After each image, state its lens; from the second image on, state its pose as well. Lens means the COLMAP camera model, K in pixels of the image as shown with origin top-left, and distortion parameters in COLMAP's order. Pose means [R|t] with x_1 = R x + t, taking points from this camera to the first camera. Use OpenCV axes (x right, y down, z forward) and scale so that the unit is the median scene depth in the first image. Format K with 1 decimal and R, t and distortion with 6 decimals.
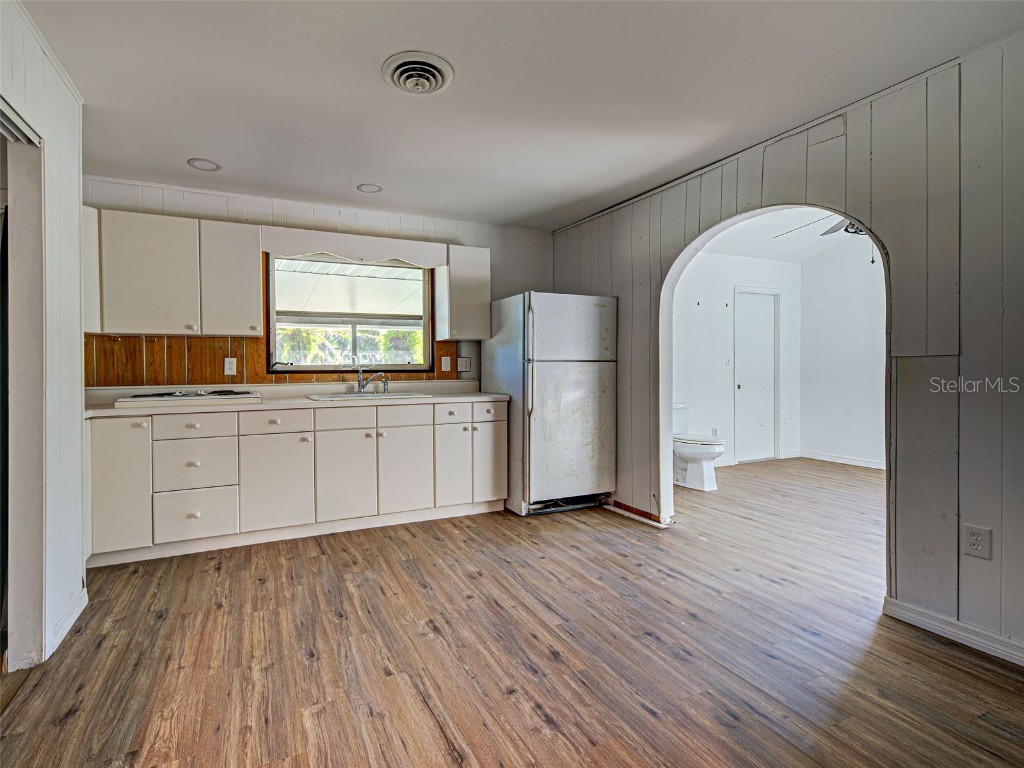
lens RADIAL K [[483.3, 0, 498.3], [0, 483.3, 386.0], [0, 0, 1]] dist [0.007808, -0.001171]
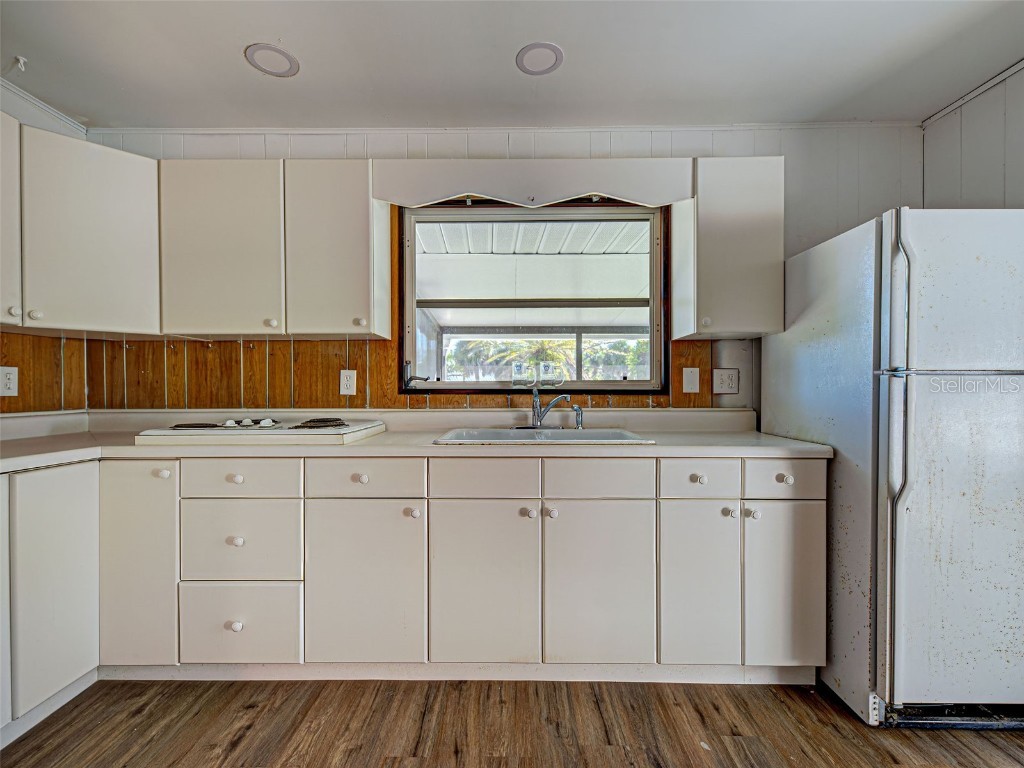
lens RADIAL K [[483.3, 0, 498.3], [0, 483.3, 386.0], [0, 0, 1]] dist [0.007808, -0.001171]
pose [[0.870990, 0.005931, -0.491265, -0.029930], [-0.025369, 0.999136, -0.032915, -0.016697], [0.490646, 0.041132, 0.870388, 0.462097]]
